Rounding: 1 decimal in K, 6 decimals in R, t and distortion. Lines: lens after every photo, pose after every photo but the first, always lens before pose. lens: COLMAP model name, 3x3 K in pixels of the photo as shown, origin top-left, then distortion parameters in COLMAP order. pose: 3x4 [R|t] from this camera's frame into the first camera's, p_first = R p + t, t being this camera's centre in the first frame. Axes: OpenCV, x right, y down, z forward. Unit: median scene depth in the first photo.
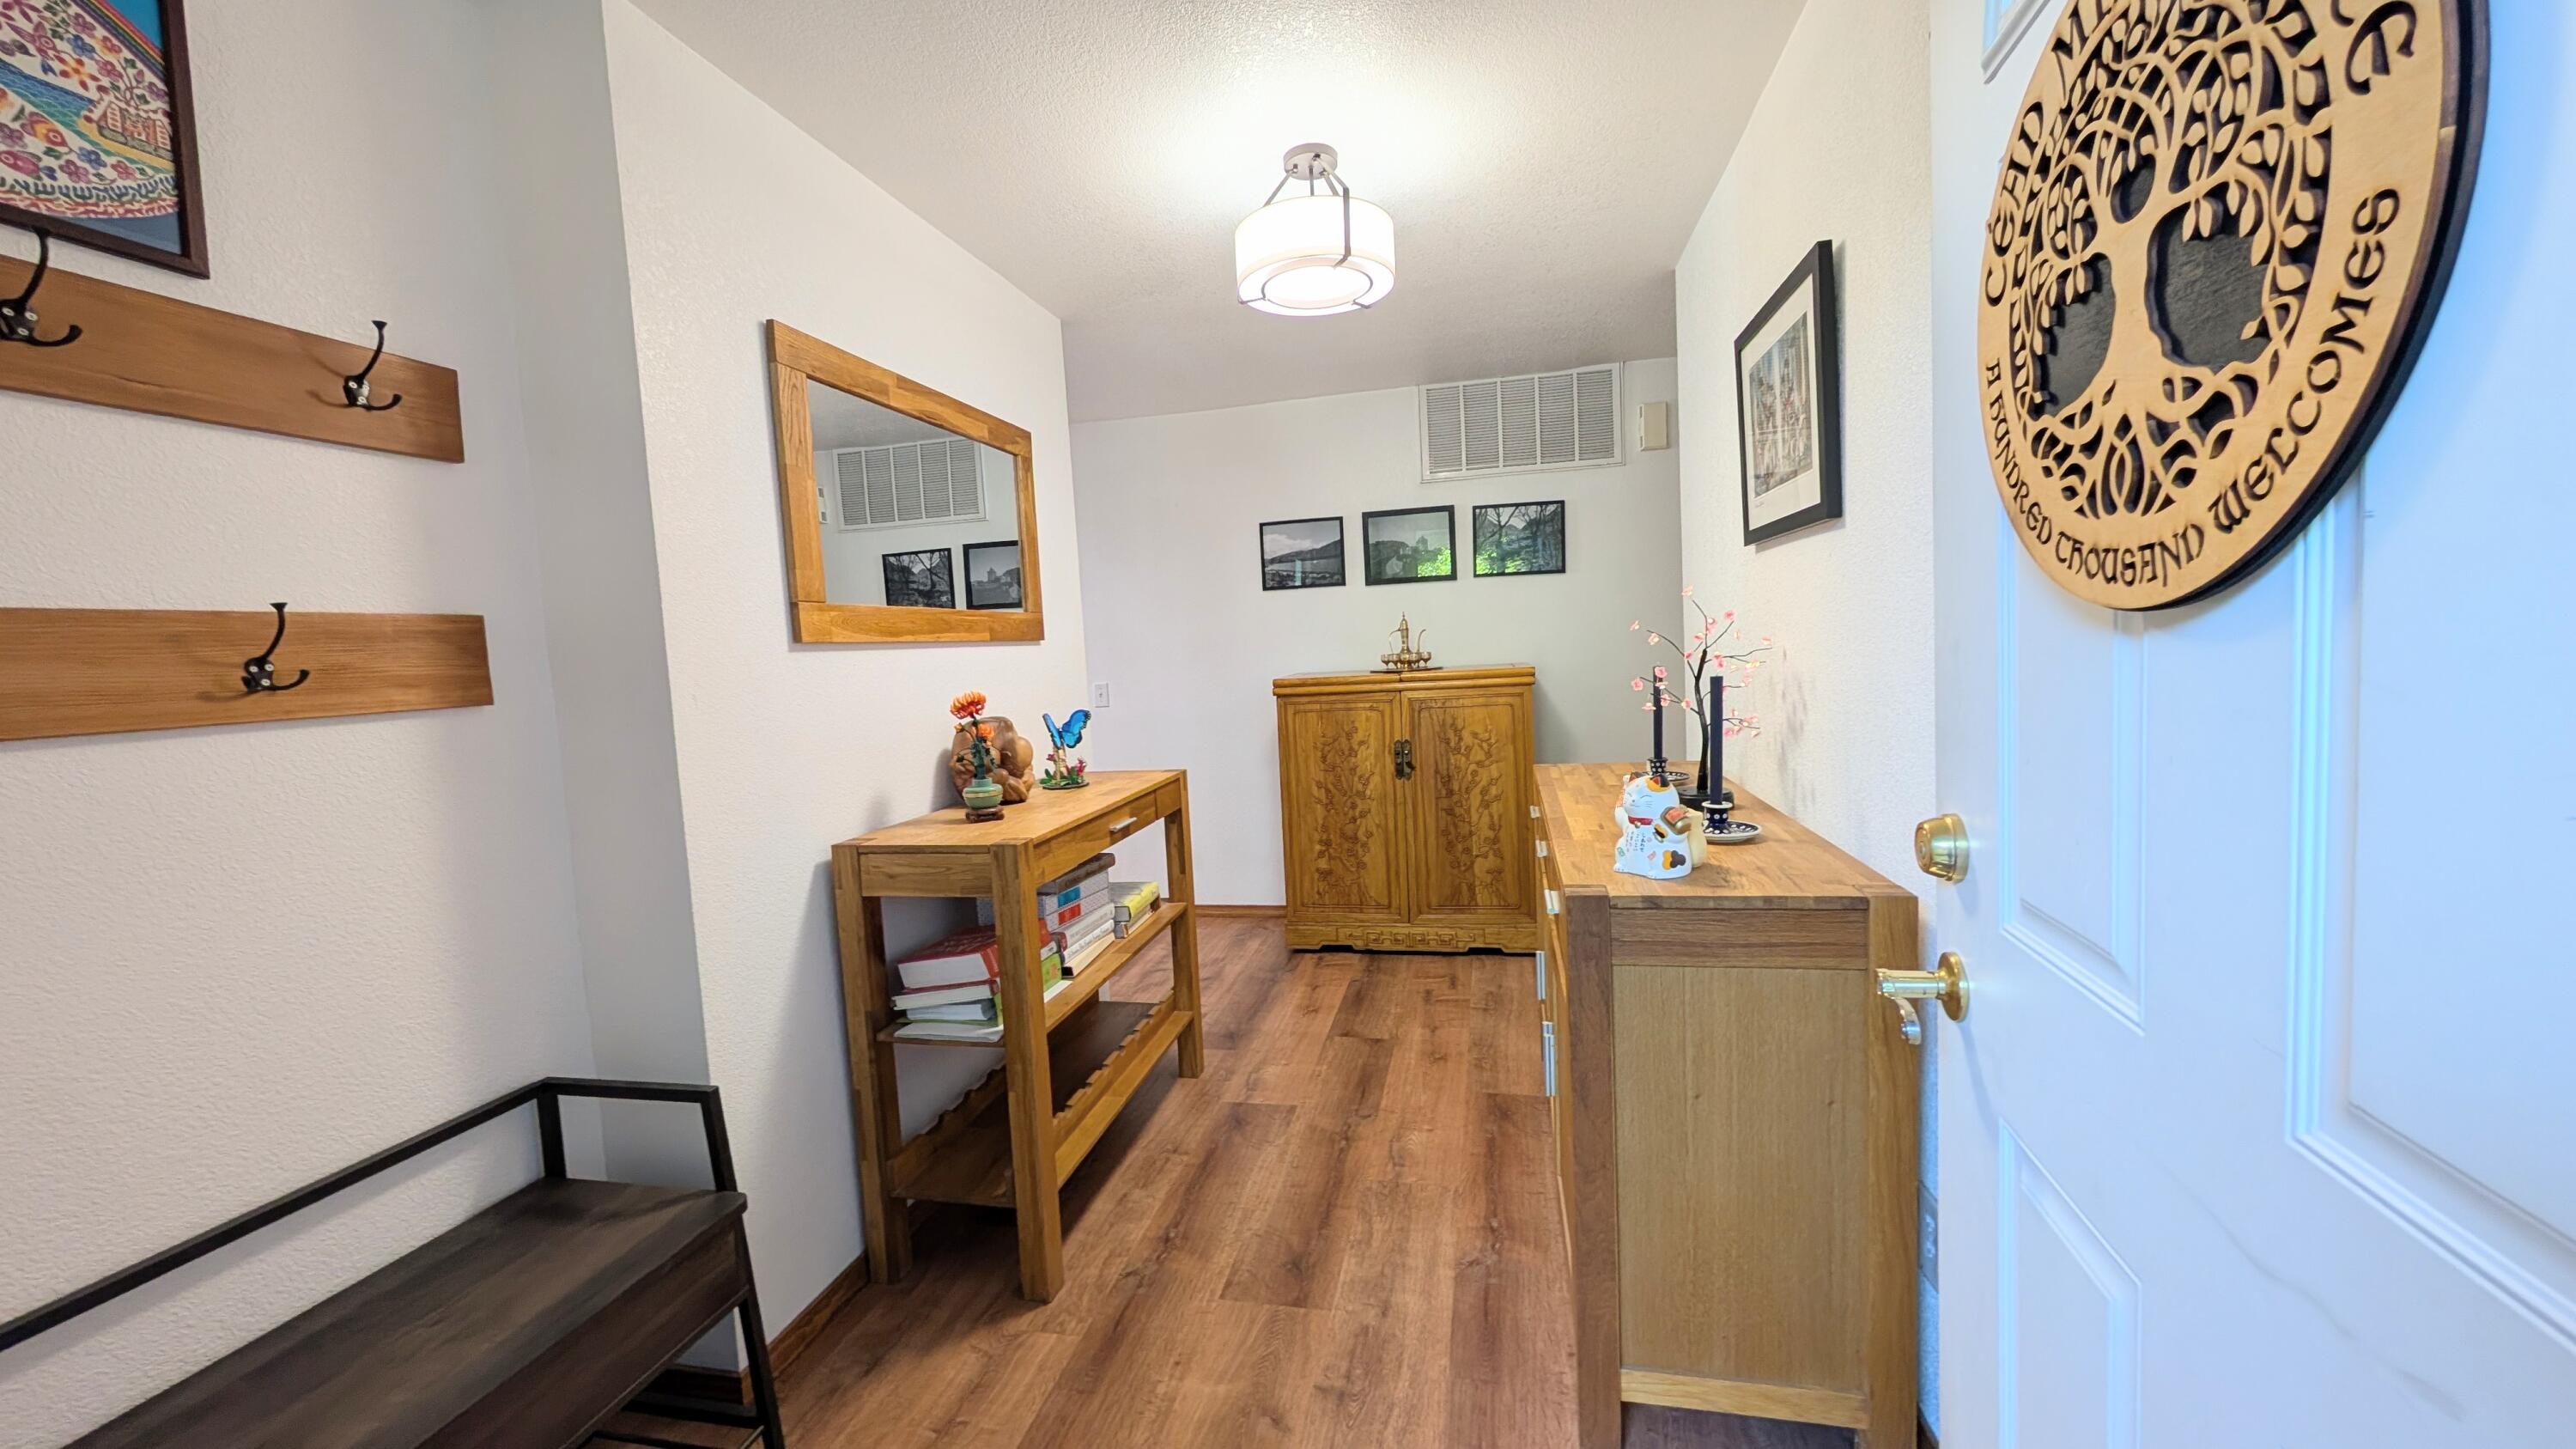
lens RADIAL K [[933.1, 0, 1284.7], [0, 933.1, 709.4], [0, 0, 1]] dist [0.001112, 0.000058]
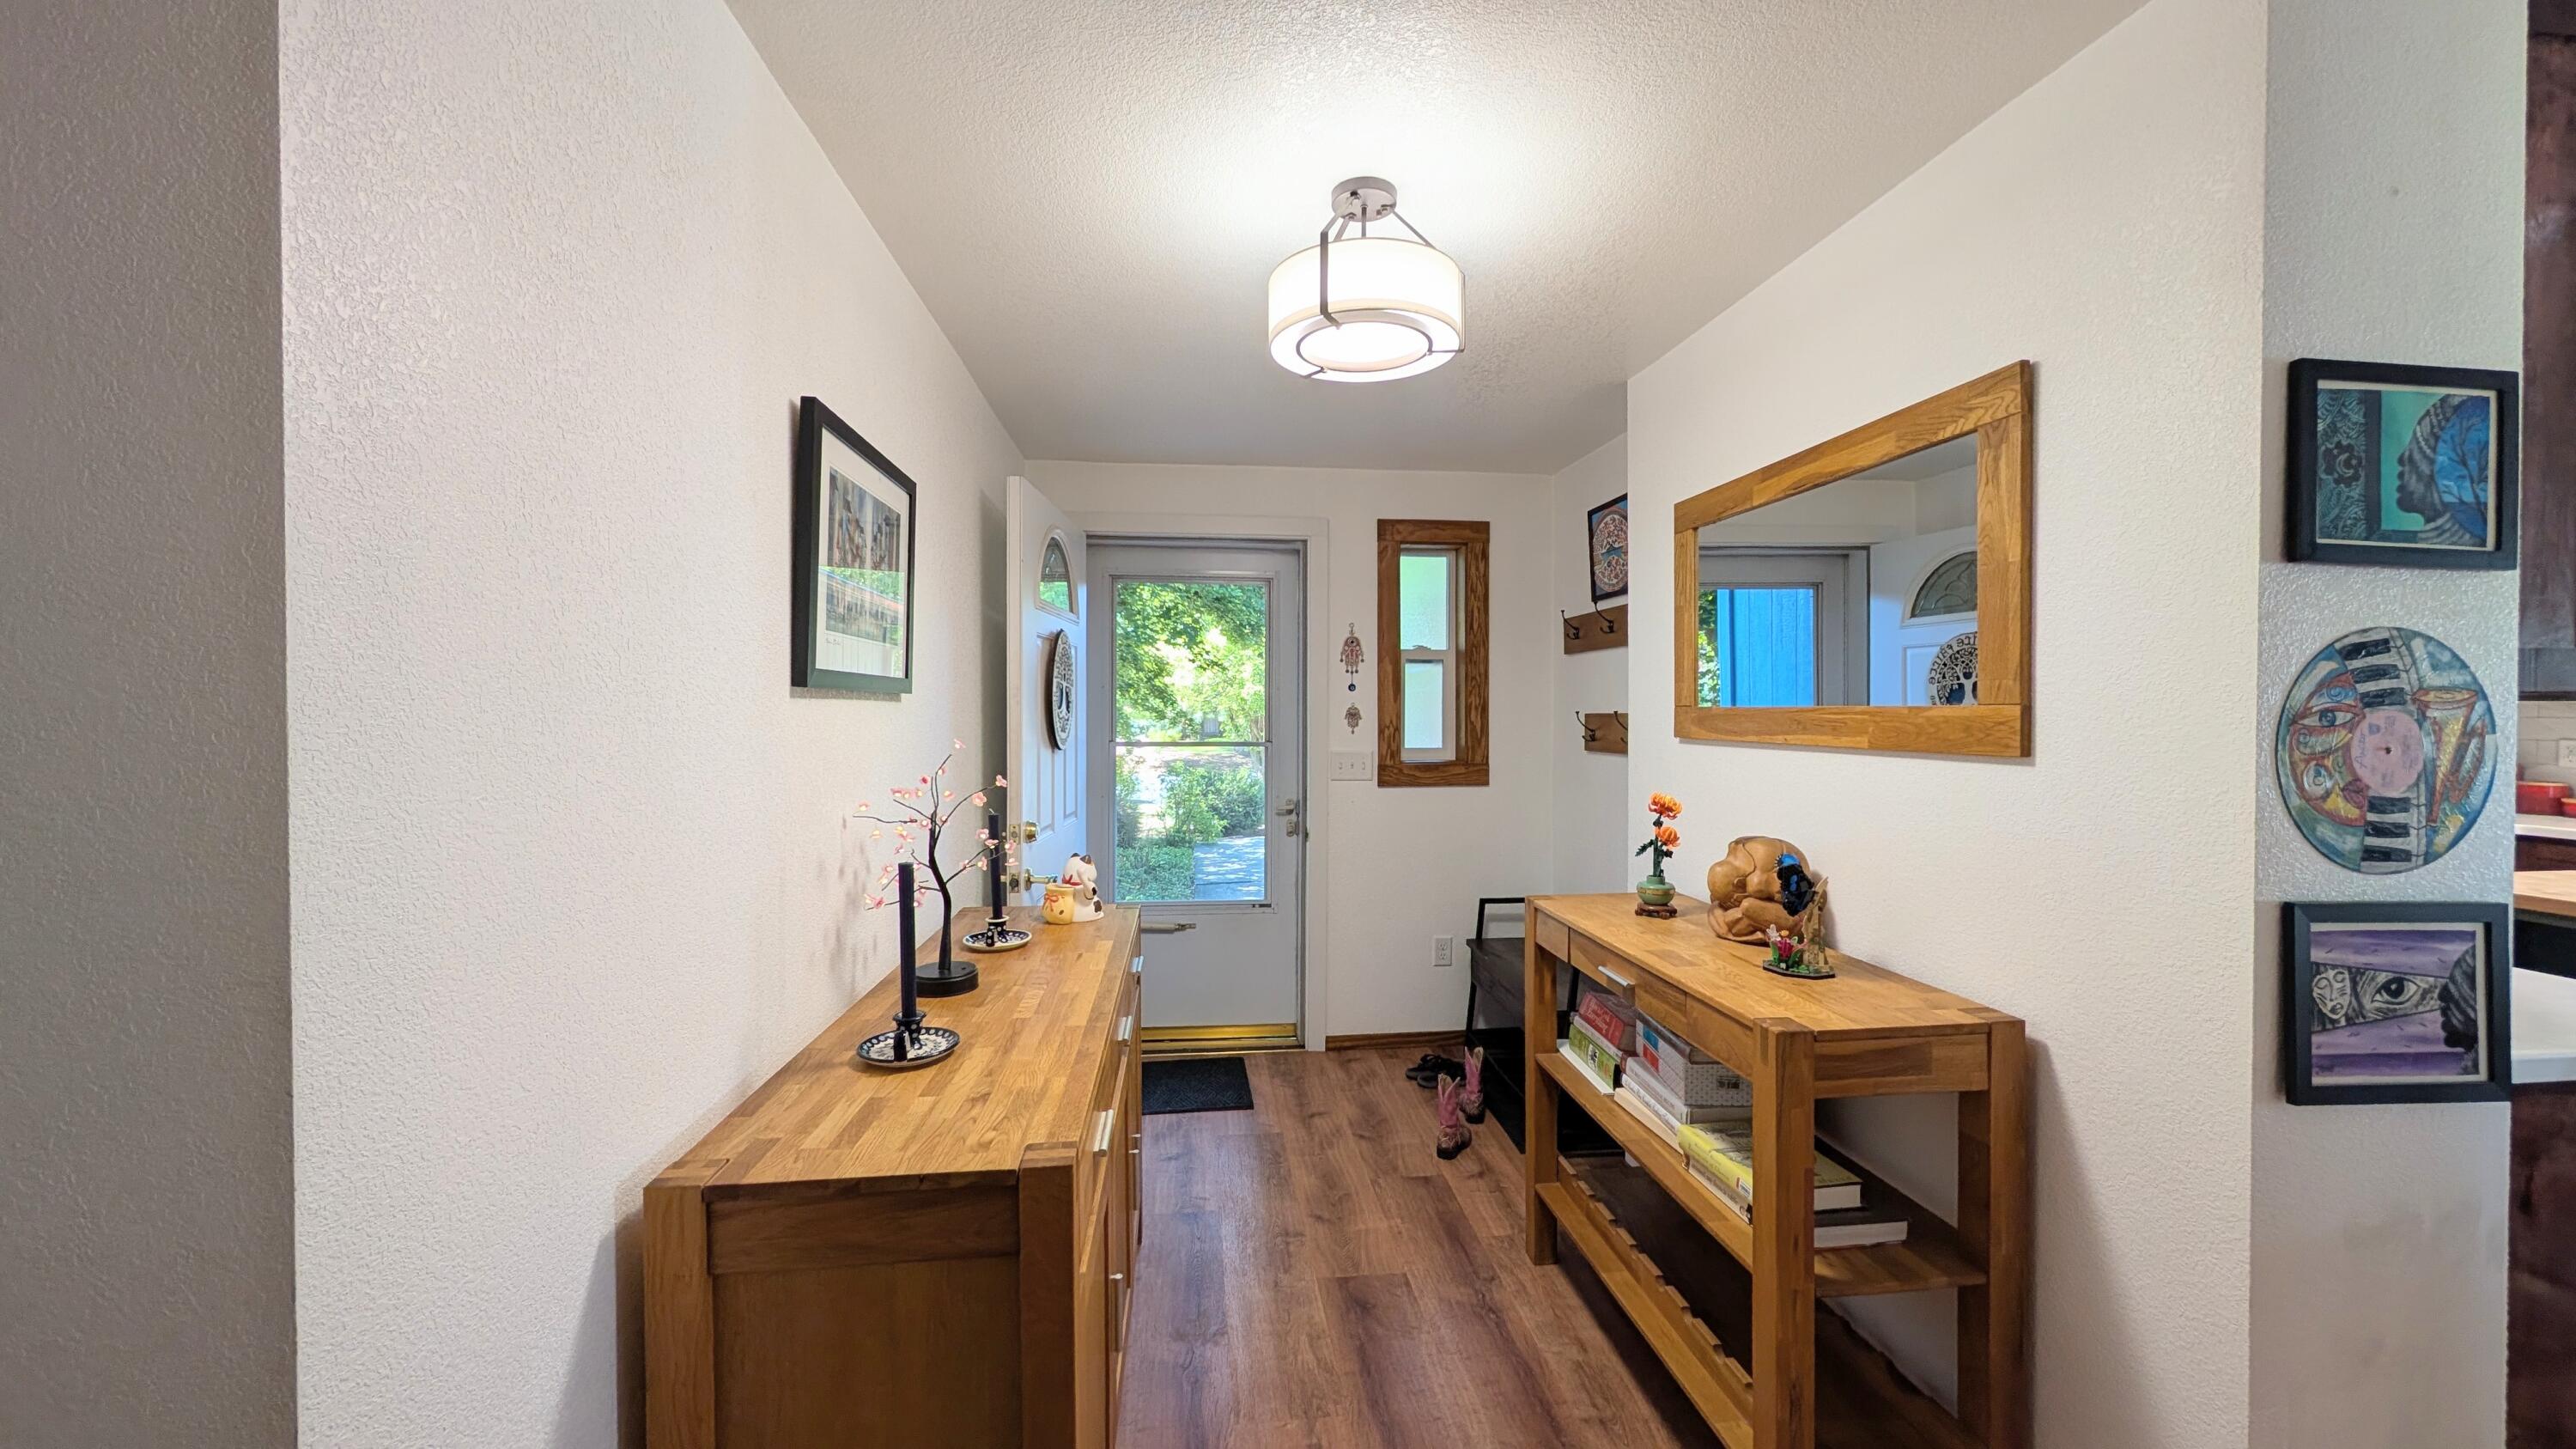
lens RADIAL K [[933.1, 0, 1283.1], [0, 933.1, 719.3], [0, 0, 1]] dist [0.001112, 0.000058]
pose [[-0.945857, 0.054928, -0.319904, 0.422945], [0.026952, 0.995465, 0.091233, -0.220920], [0.323464, 0.077671, -0.943047, 1.955488]]
